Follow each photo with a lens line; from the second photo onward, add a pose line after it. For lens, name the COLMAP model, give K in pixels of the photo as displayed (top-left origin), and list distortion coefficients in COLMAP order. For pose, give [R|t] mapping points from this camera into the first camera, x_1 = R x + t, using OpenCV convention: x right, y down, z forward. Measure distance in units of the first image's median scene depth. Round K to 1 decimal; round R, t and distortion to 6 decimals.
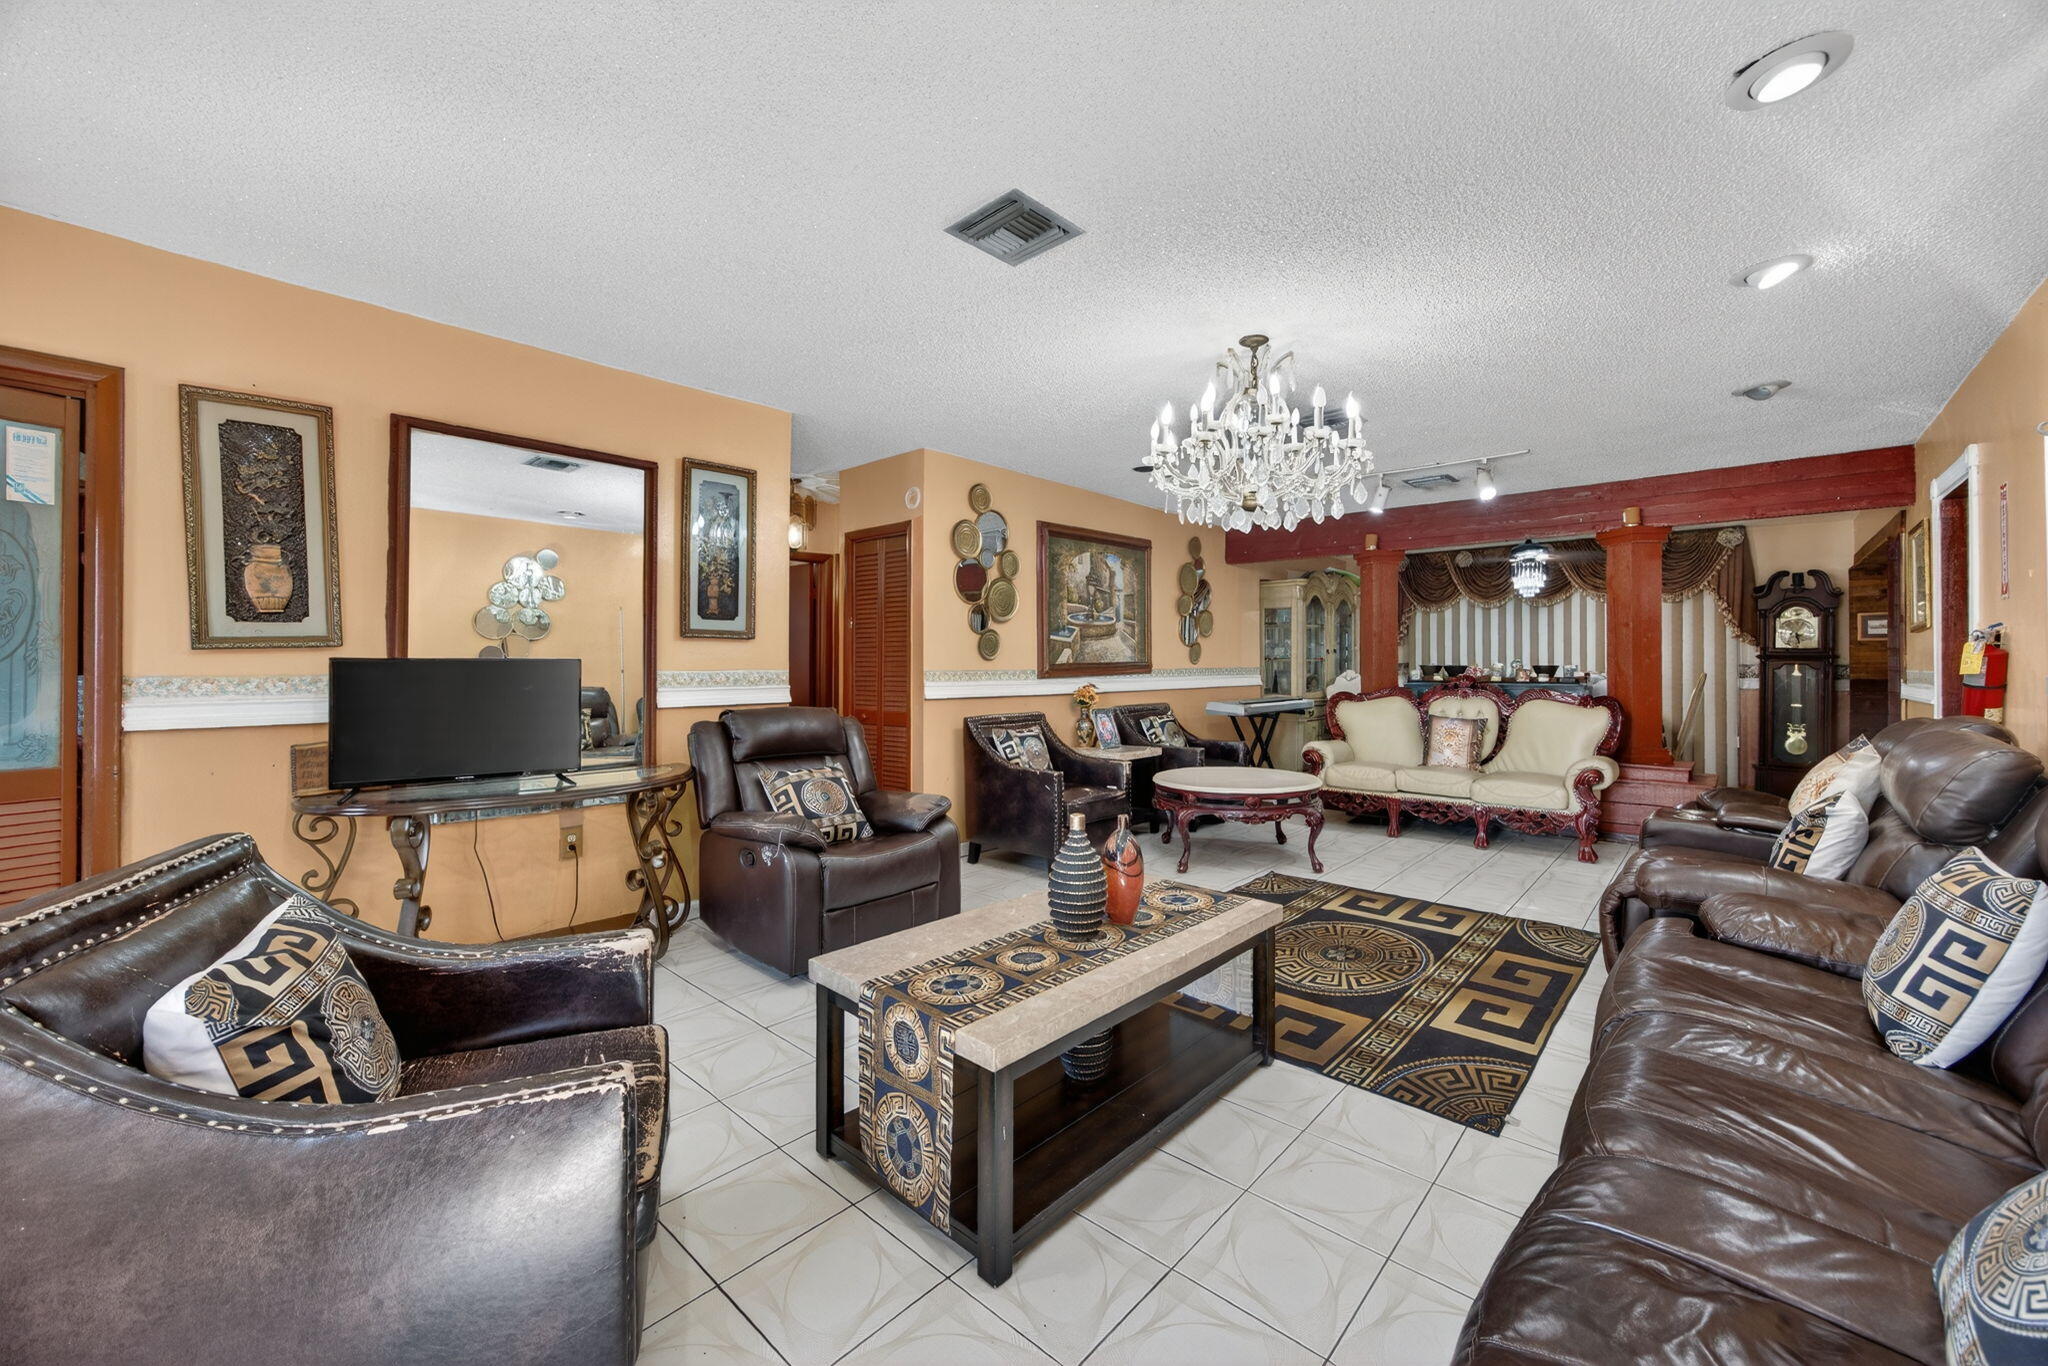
lens RADIAL K [[800.3, 0, 989.4], [0, 800.3, 675.2], [0, 0, 1]] dist [-0.028325, 0.008283]
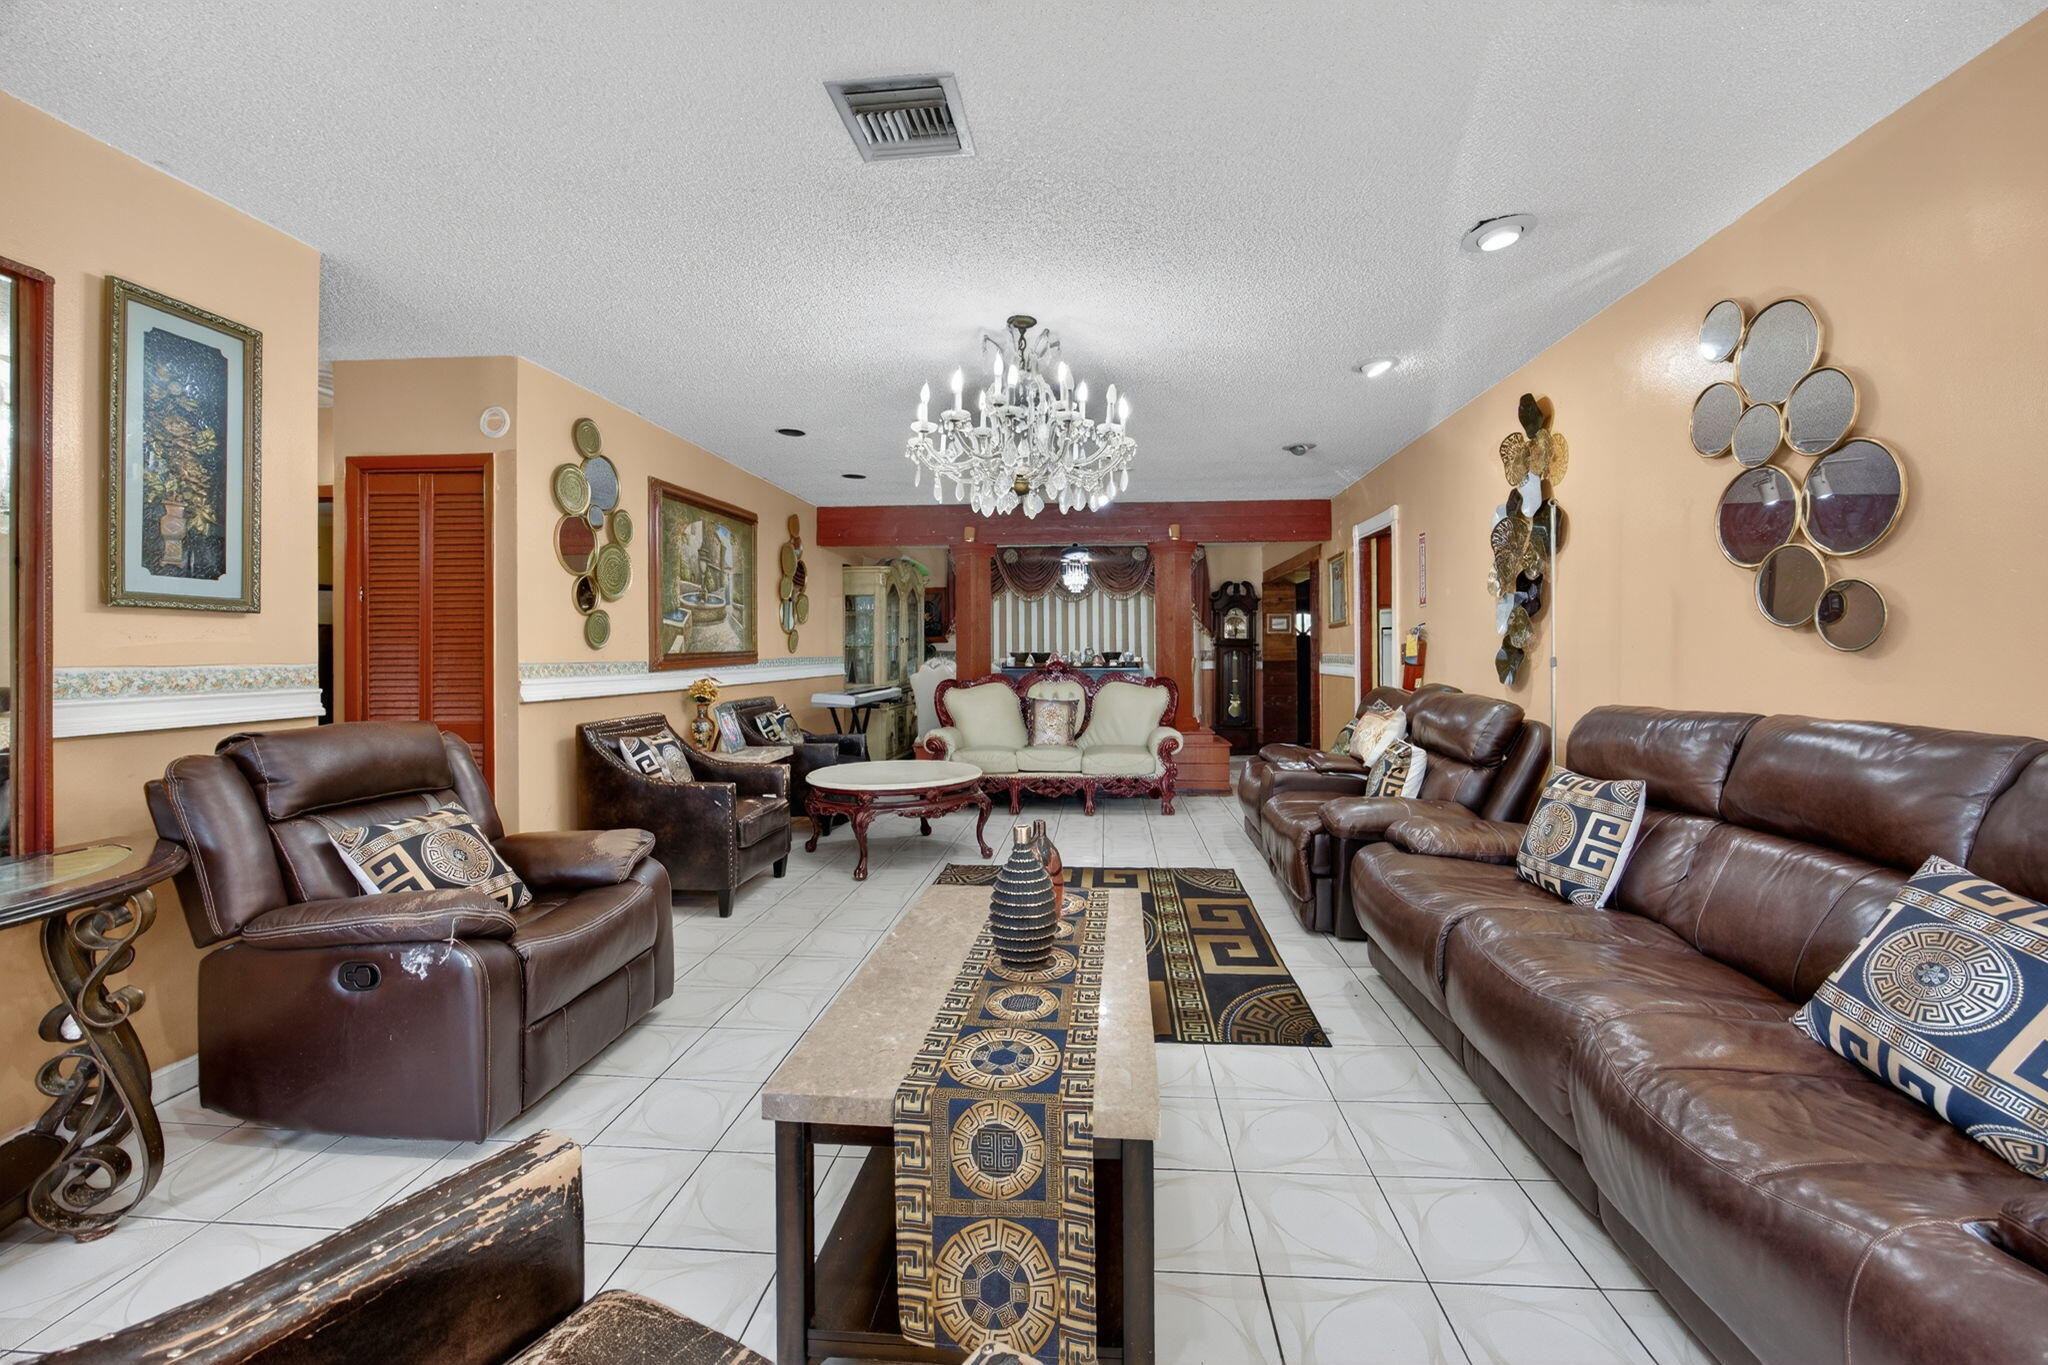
lens RADIAL K [[838.8, 0, 1030.5], [0, 838.8, 663.6], [0, 0, 1]] dist [-0.056218, 0.044049]
pose [[0.775685, -0.013170, 0.630983, -0.192135], [0.014568, 0.999890, 0.002962, -0.001166], [-0.630952, 0.006895, 0.775791, 0.123479]]
